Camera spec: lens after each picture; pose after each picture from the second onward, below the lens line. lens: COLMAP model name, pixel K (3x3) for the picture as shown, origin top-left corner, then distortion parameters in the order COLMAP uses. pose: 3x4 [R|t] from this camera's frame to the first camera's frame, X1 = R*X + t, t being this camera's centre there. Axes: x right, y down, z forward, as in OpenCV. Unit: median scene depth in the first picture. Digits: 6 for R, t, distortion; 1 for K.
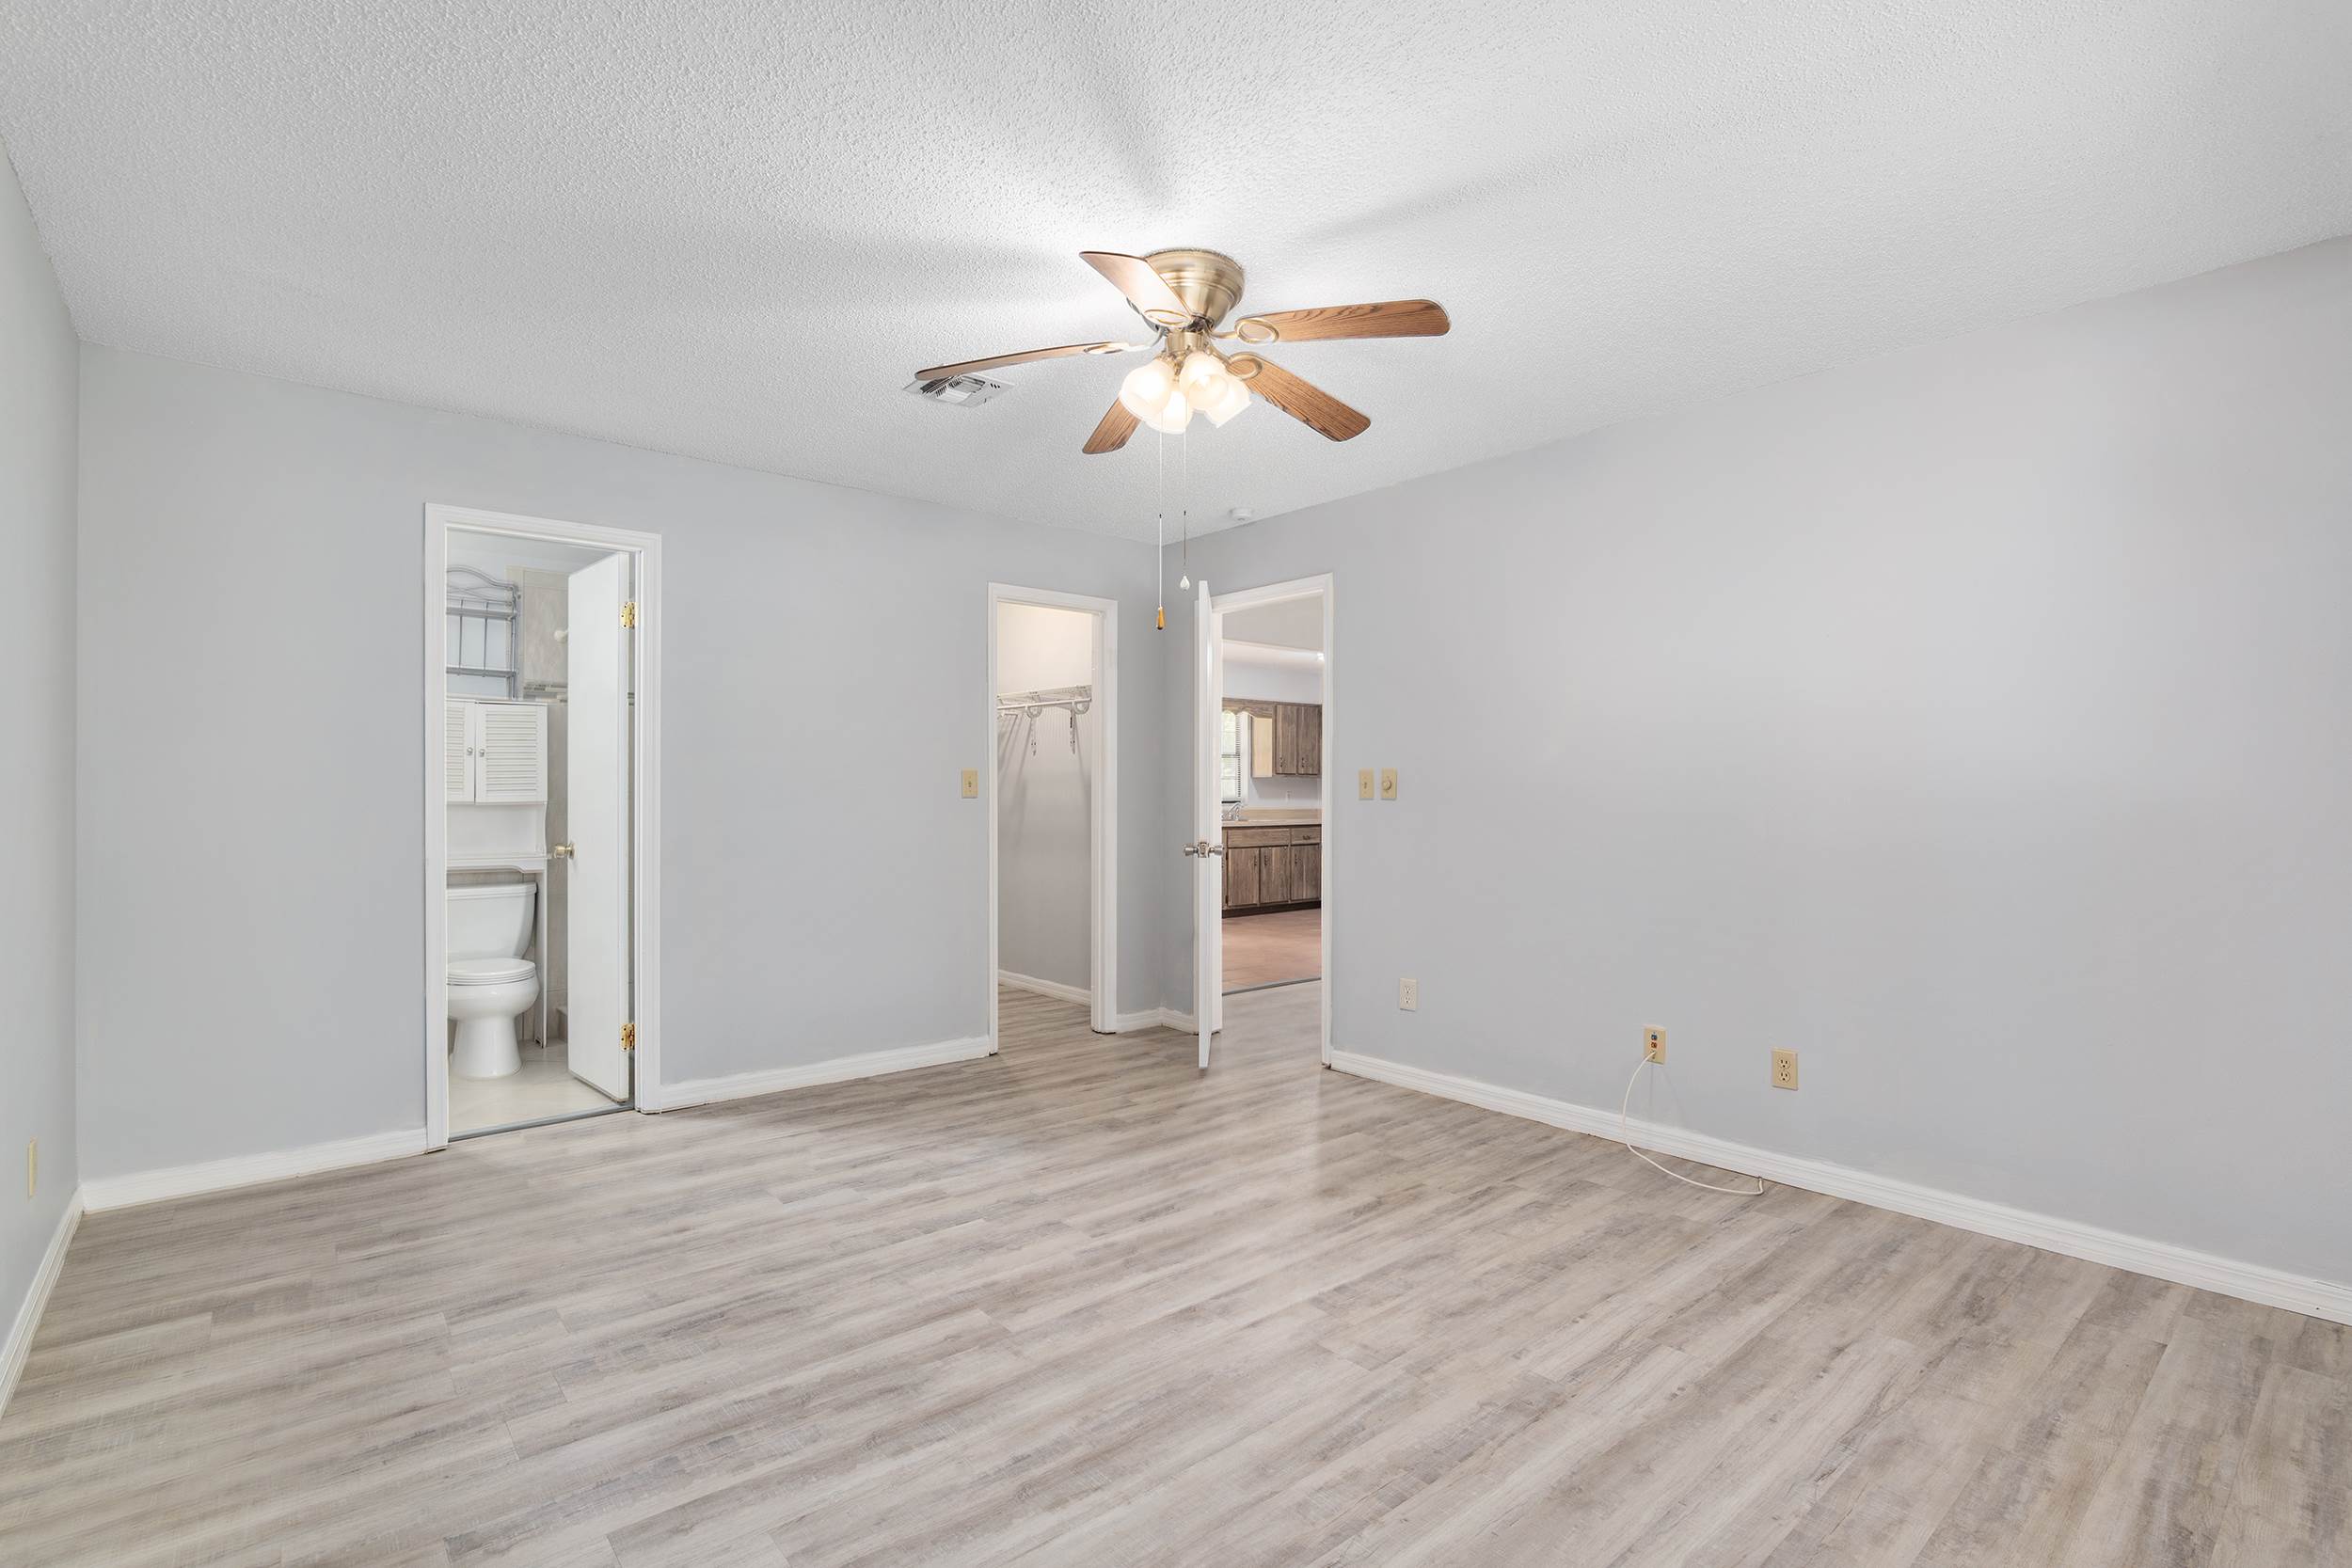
lens RADIAL K [[1100.6, 0, 1171.1], [0, 1100.6, 787.6], [0, 0, 1]] dist [-0.017930, 0.003964]
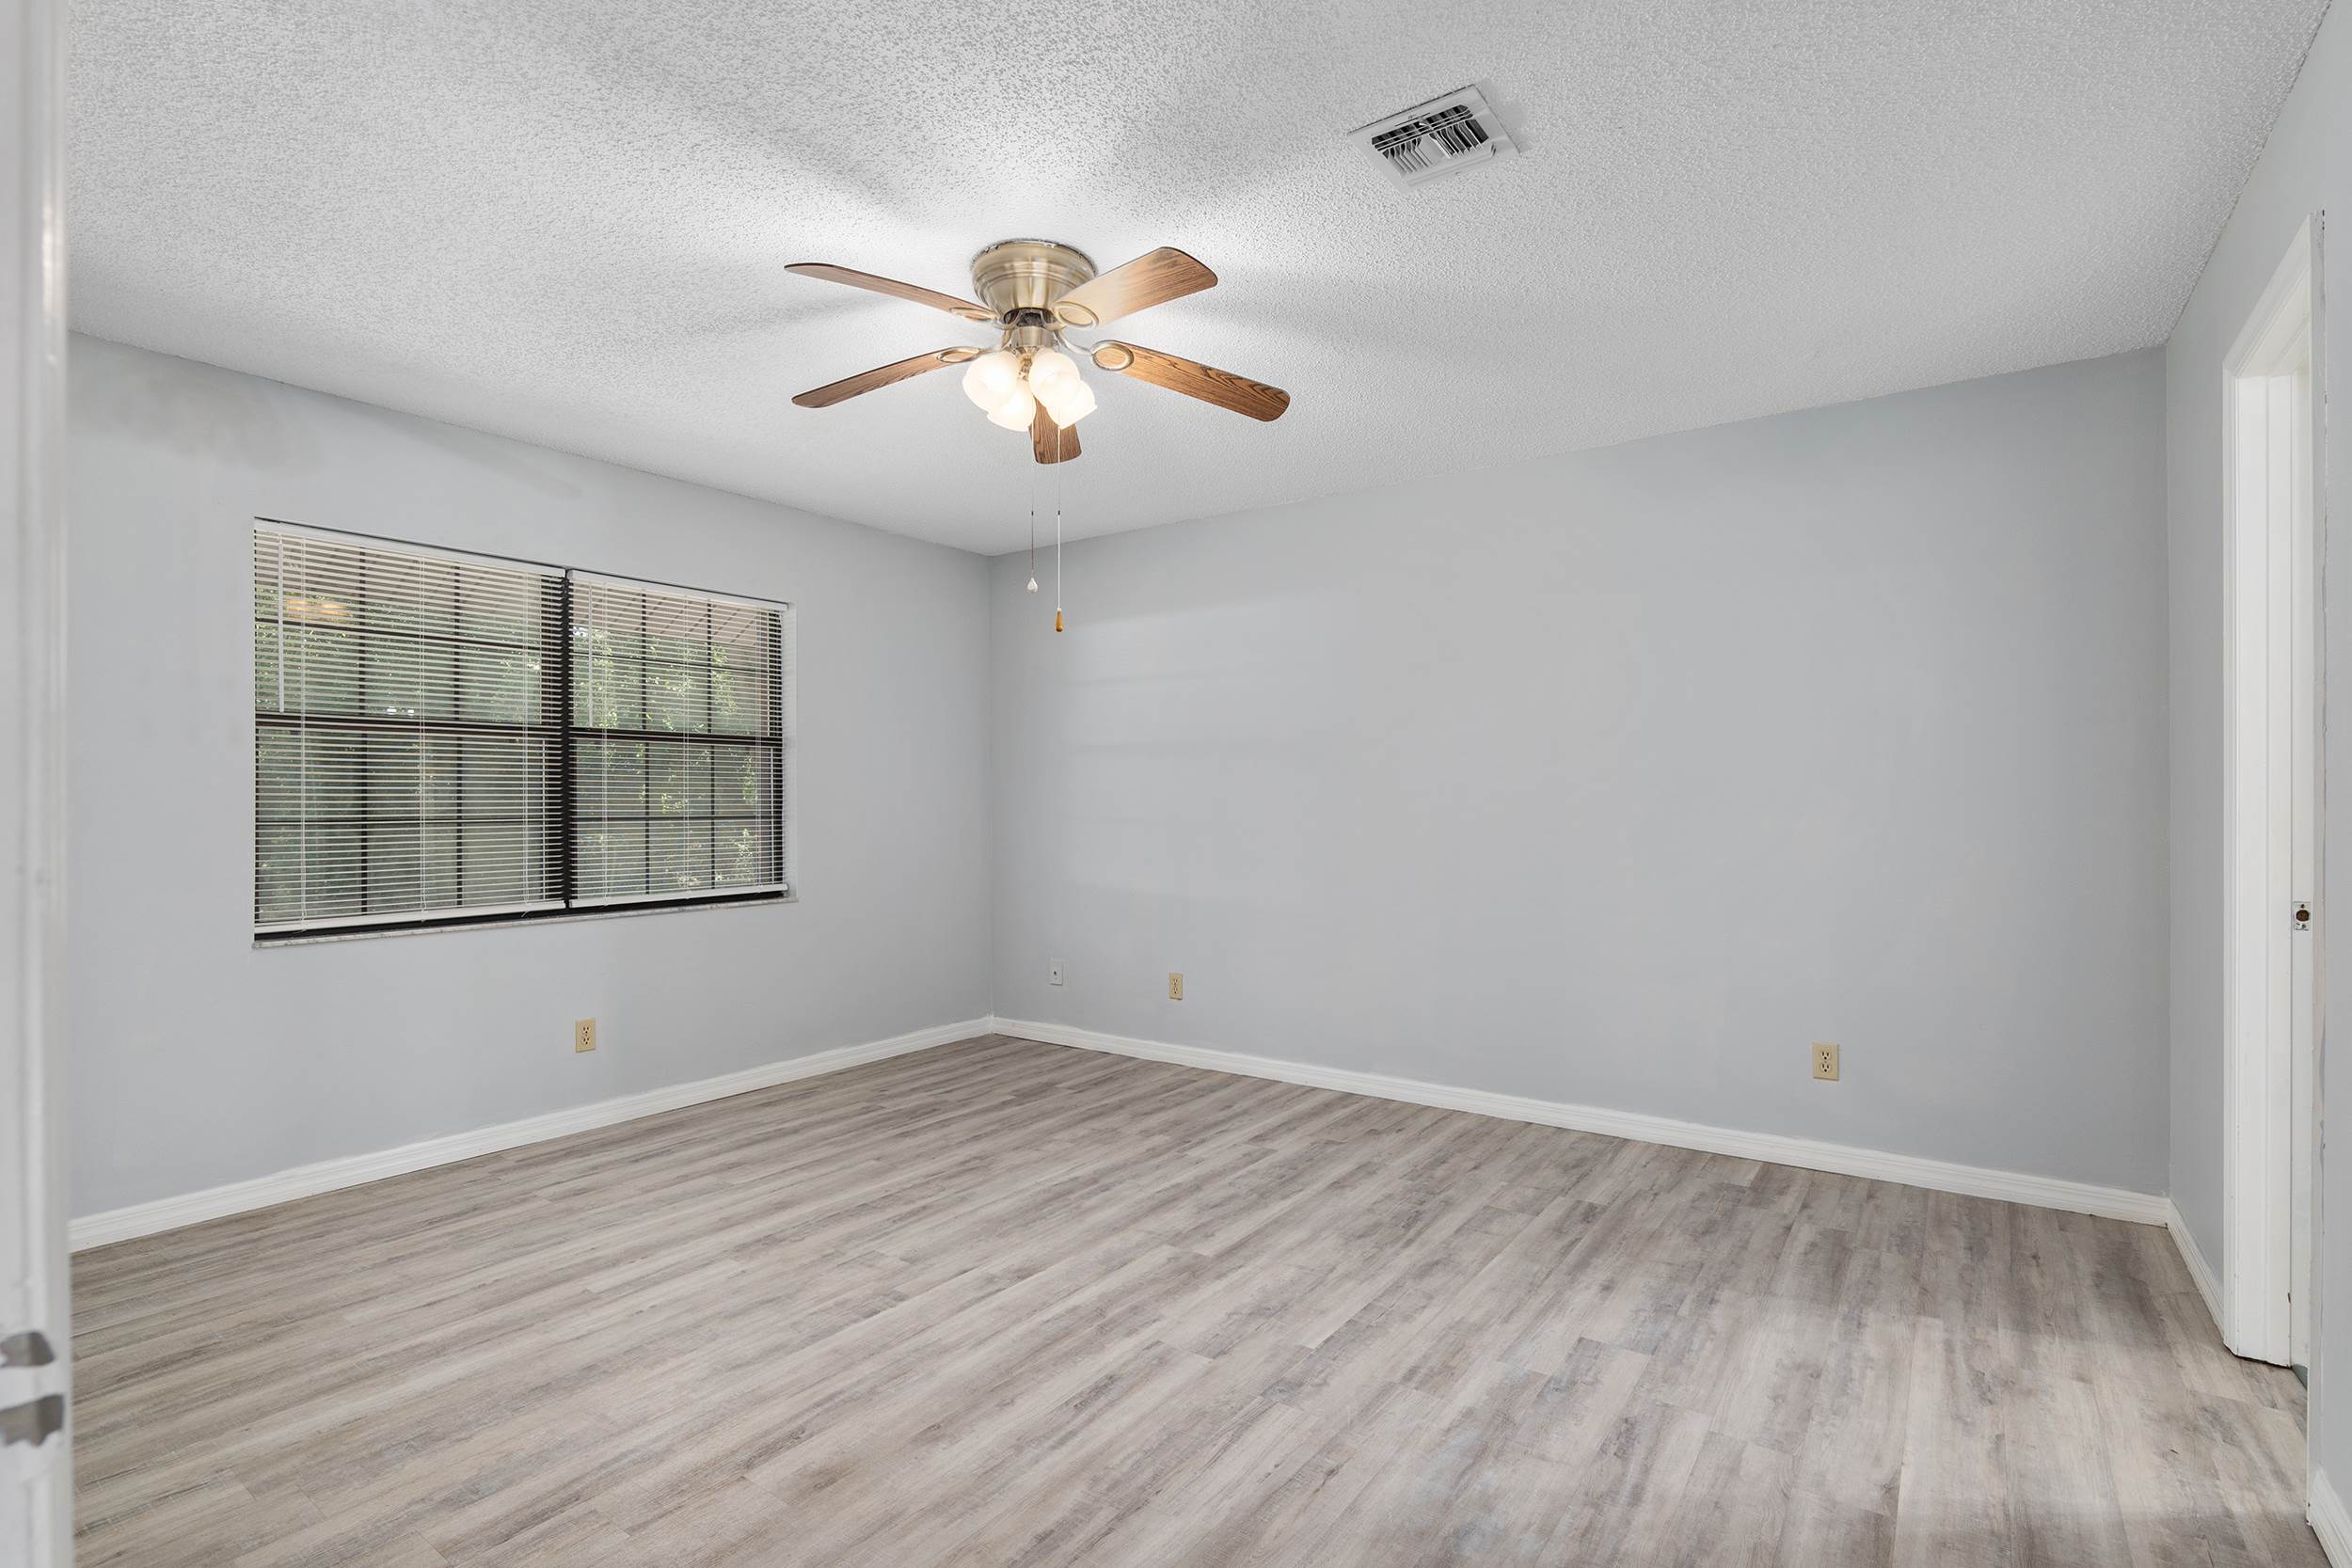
lens RADIAL K [[1100.6, 0, 1178.9], [0, 1100.6, 805.9], [0, 0, 1]] dist [-0.017930, 0.003964]
pose [[-0.970253, 0.001884, -0.242085, 0.125660], [0.002505, 0.999994, -0.002258, 0.010553], [0.242079, -0.002797, -0.970252, 2.027210]]
